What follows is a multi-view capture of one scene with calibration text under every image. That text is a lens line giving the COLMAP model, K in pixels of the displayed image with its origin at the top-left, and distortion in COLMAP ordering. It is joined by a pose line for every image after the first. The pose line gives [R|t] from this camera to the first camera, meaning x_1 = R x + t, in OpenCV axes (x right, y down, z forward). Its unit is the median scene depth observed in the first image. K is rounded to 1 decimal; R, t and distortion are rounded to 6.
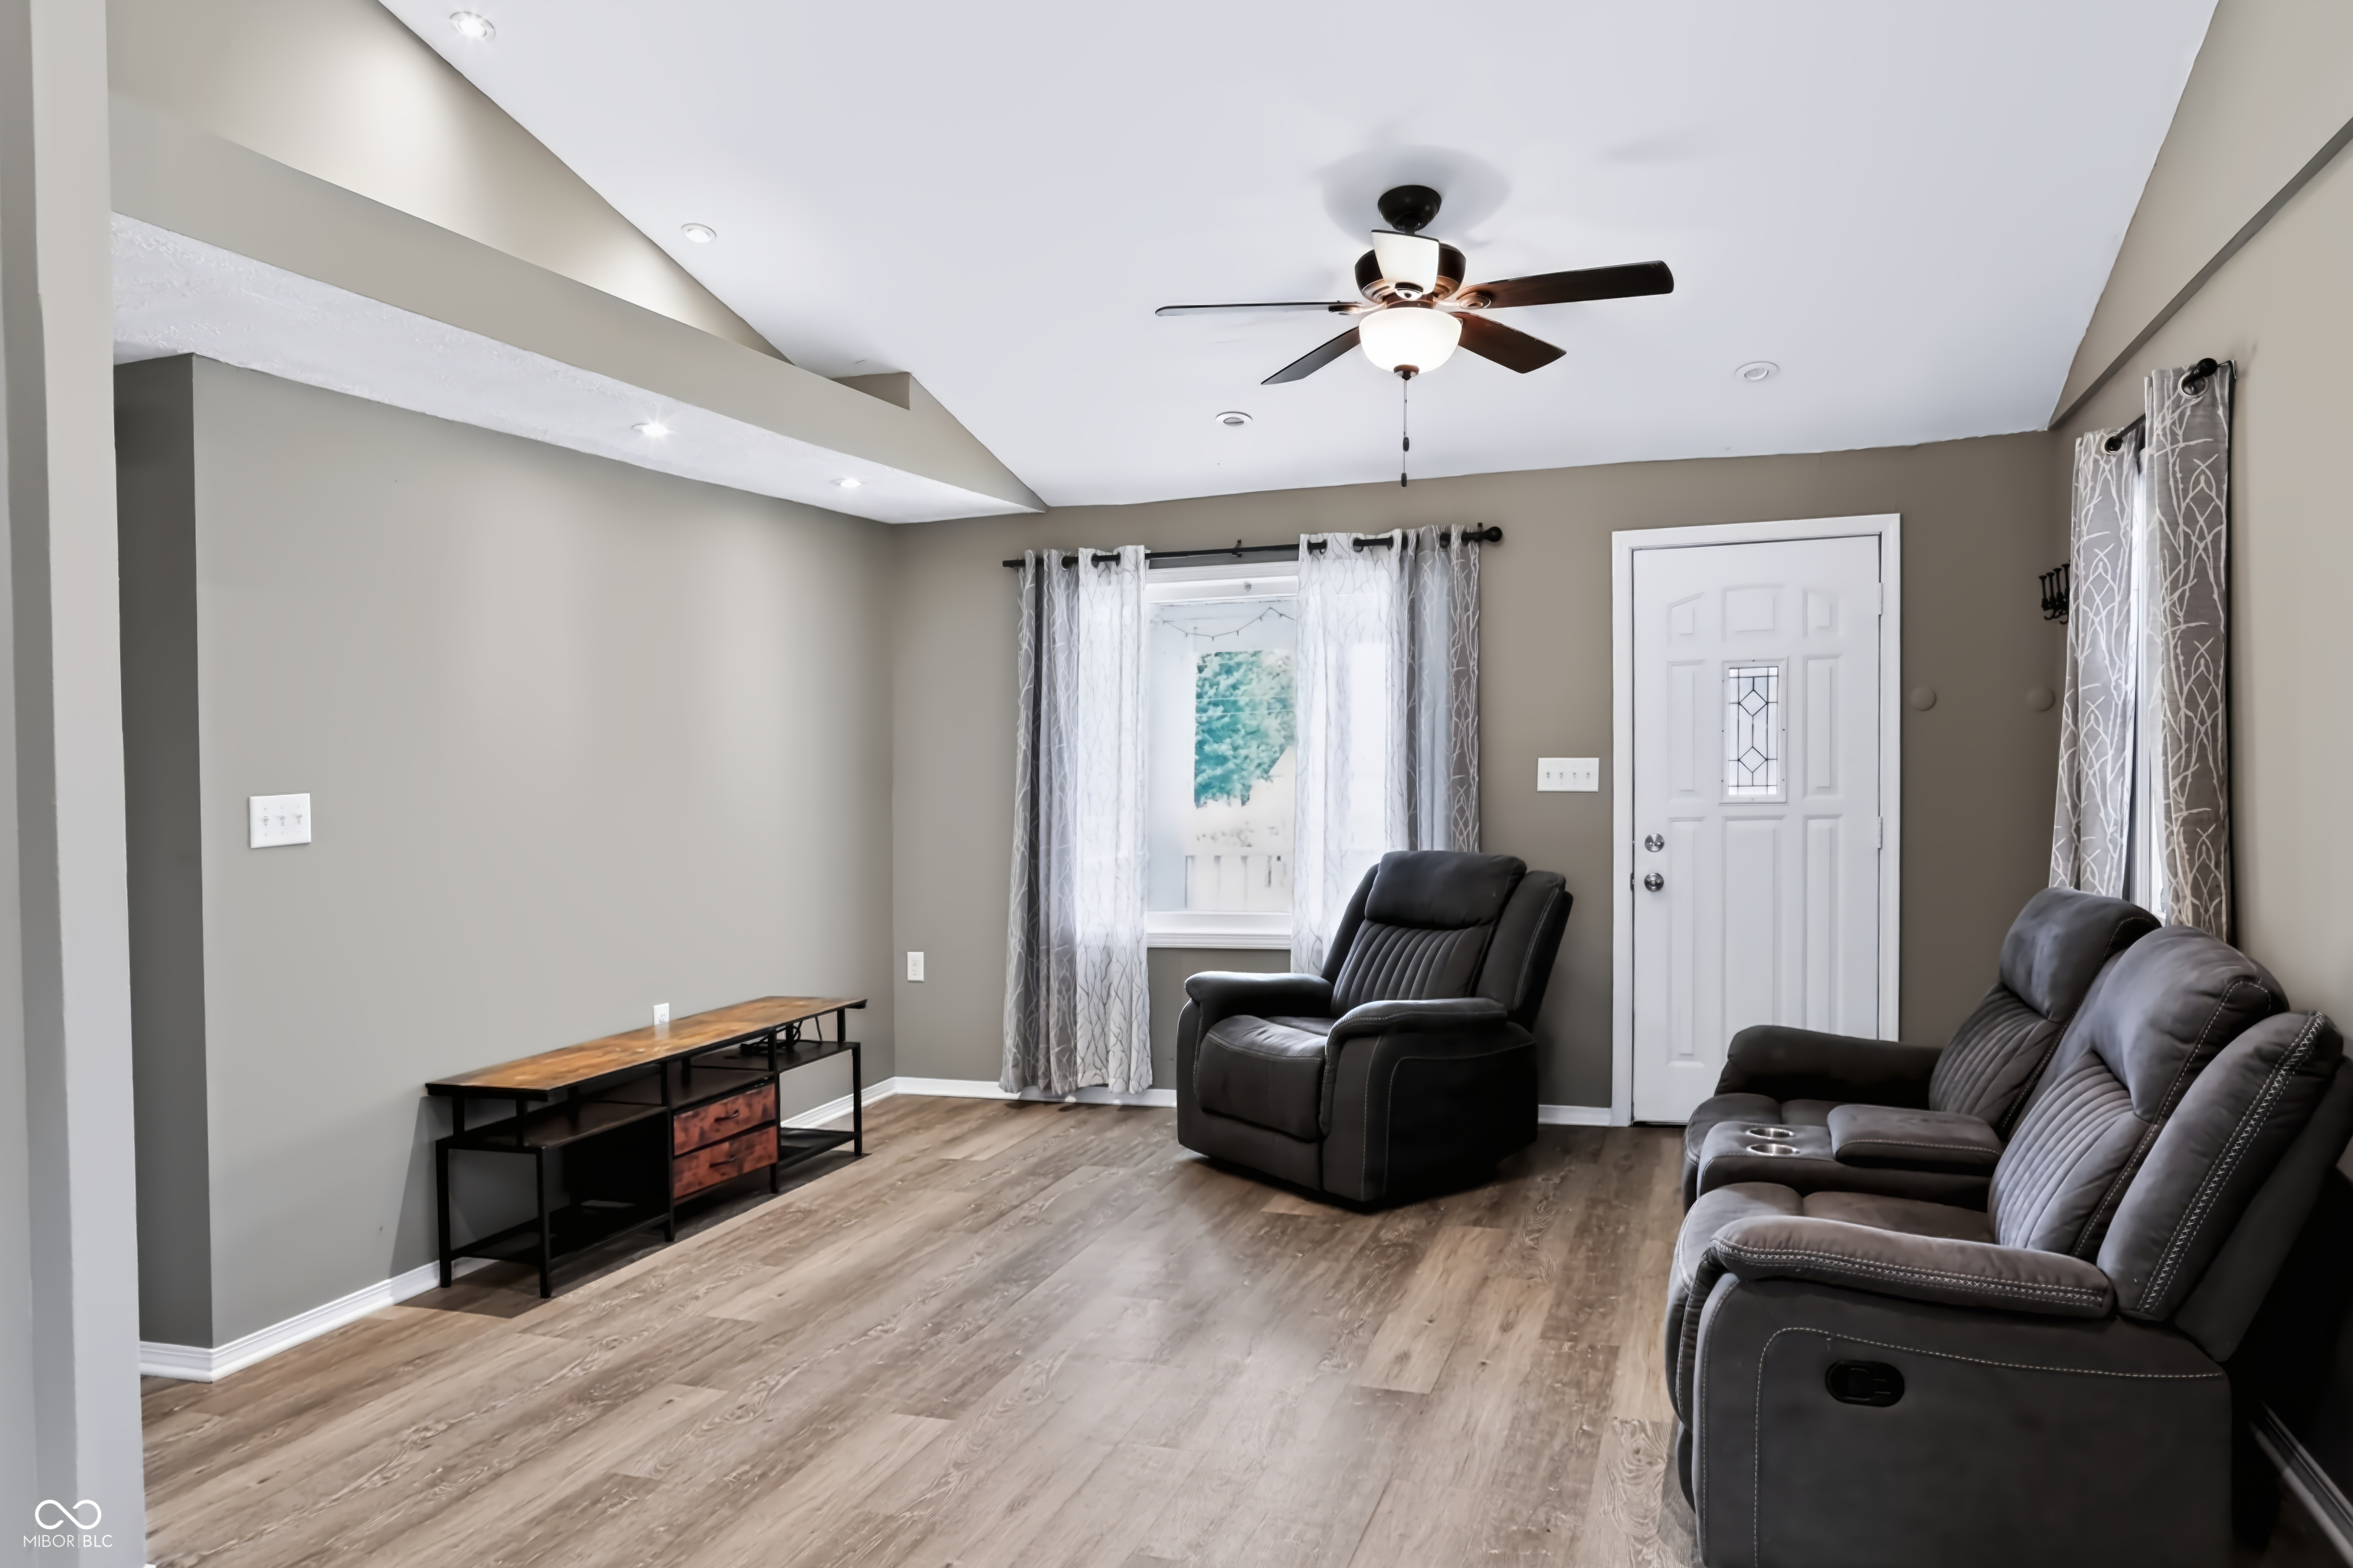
lens RADIAL K [[1646.3, 0, 1169.5], [0, 1646.3, 768.0], [0, 0, 1]] dist [-0.051590, 0.063748]
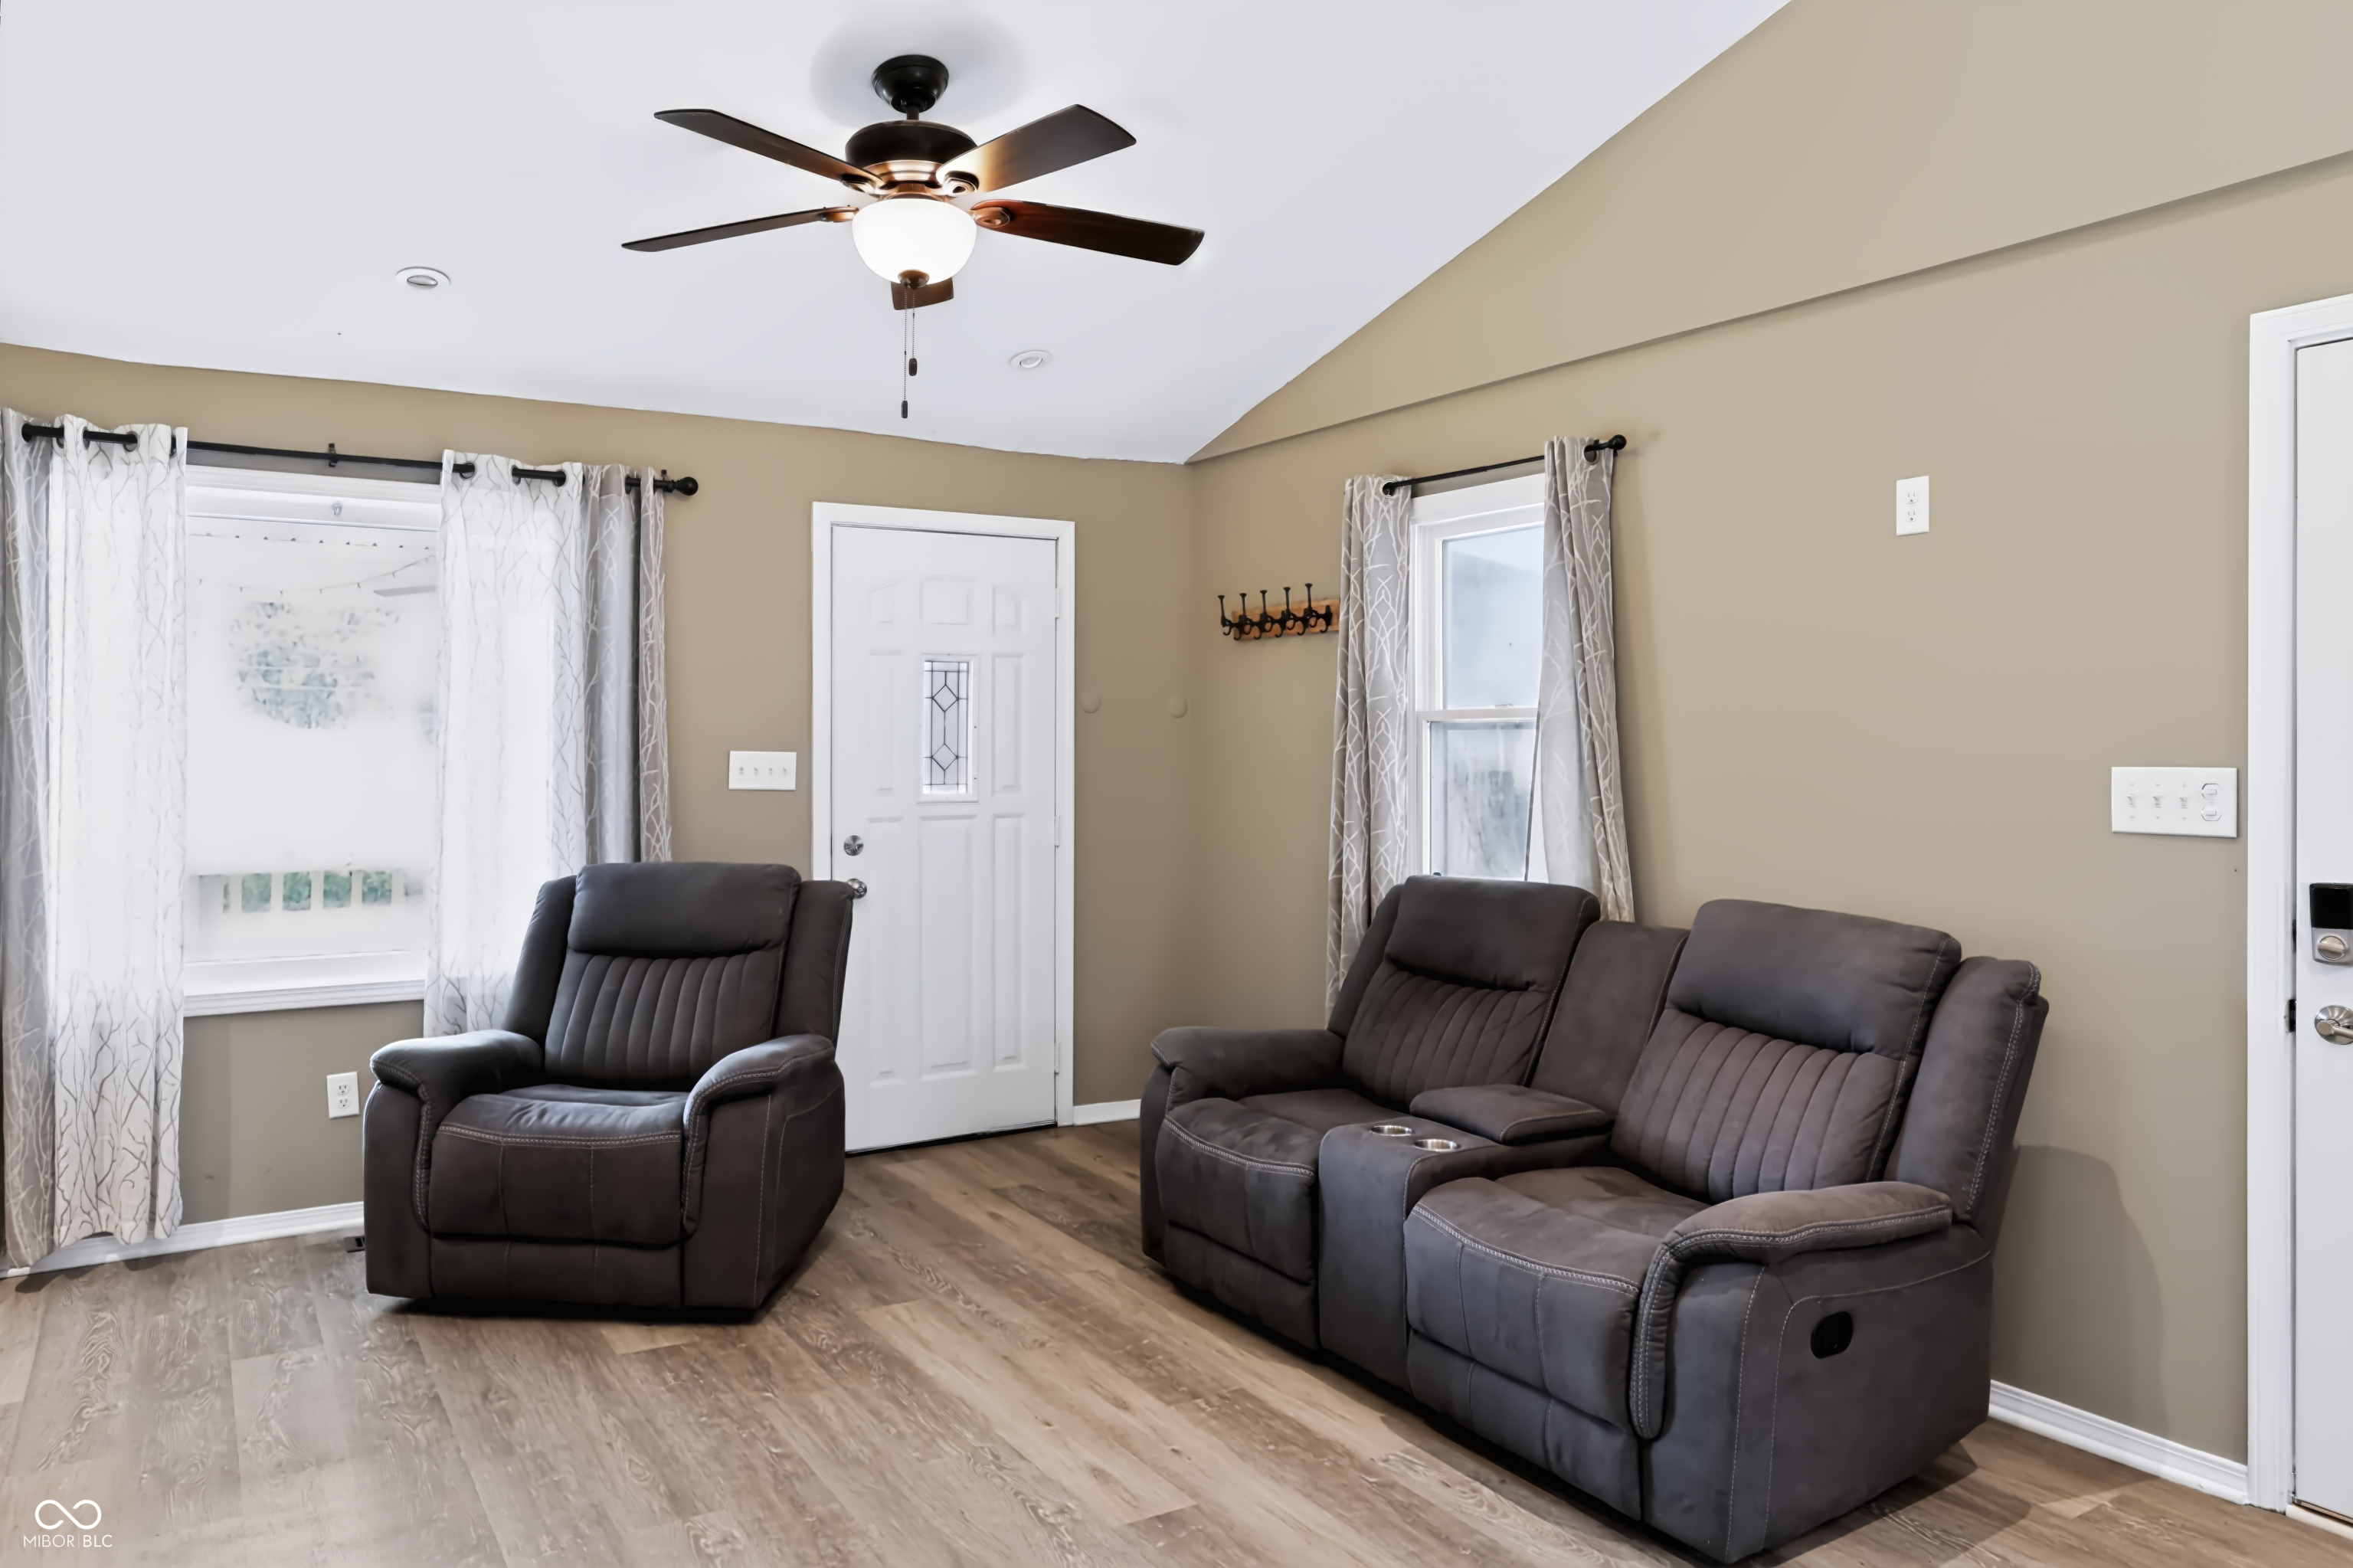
lens RADIAL K [[1628.9, 0, 1171.1], [0, 1628.9, 746.6], [0, 0, 1]] dist [-0.055469, 0.063472]
pose [[0.633261, 0.021584, 0.773637, -0.312427], [-0.011180, 0.999762, -0.018741, 0.005413], [-0.773857, 0.003219, 0.633352, 0.301159]]
